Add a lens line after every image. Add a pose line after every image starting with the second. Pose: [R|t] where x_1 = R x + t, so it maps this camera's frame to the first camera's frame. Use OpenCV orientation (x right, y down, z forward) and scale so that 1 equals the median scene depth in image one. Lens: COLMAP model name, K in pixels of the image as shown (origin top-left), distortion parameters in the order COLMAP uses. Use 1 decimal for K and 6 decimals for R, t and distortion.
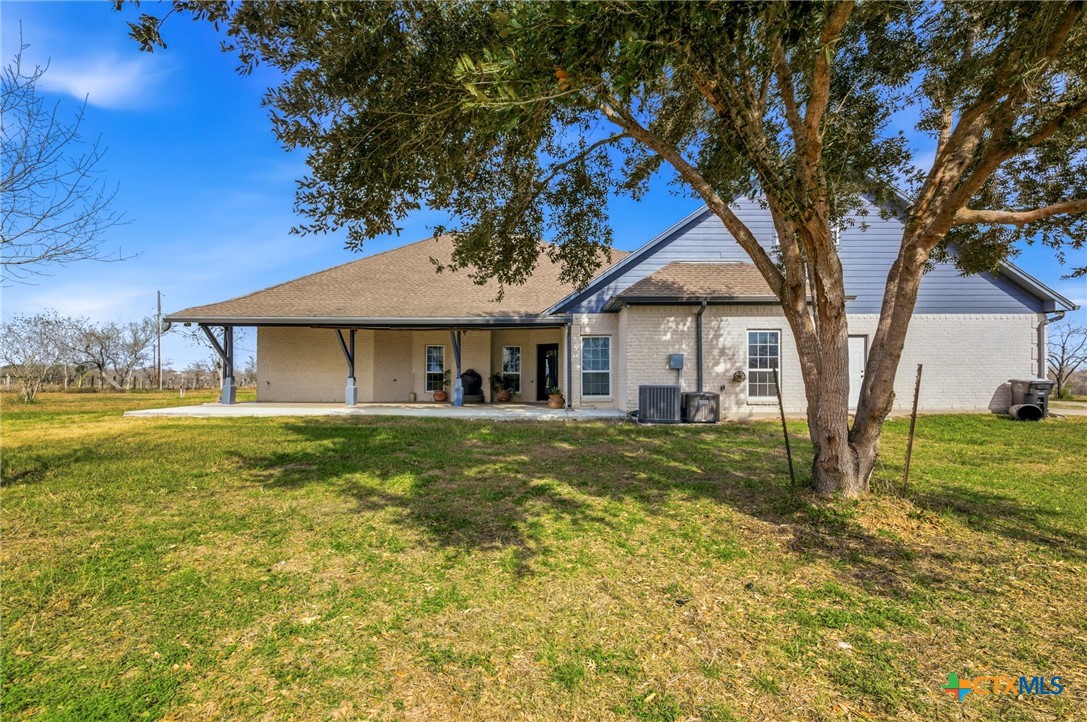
lens RADIAL K [[510.2, 0, 539.6], [0, 510.2, 364.7], [0, 0, 1]] dist [-0.000635, -0.000031]
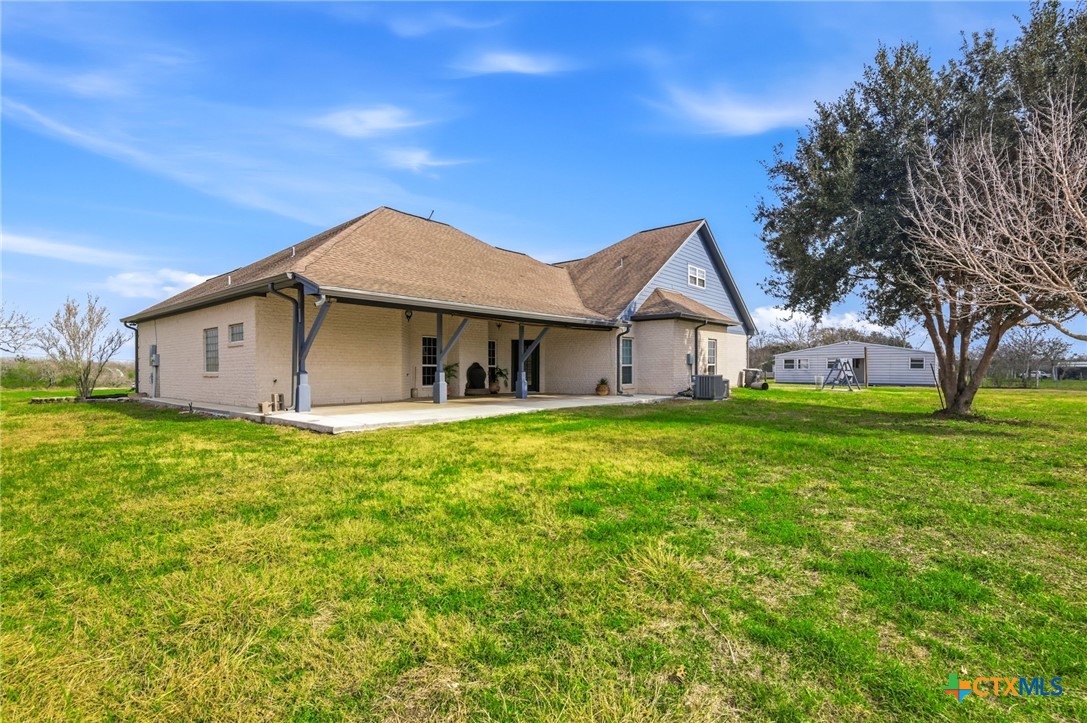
lens RADIAL K [[510.2, 0, 539.6], [0, 510.2, 365.2], [0, 0, 1]] dist [-0.000635, -0.000031]
pose [[0.650073, -0.002686, 0.759867, -1.040140], [-0.010535, 0.999866, 0.012546, -0.001297], [-0.759799, -0.016161, 0.649957, 0.321659]]
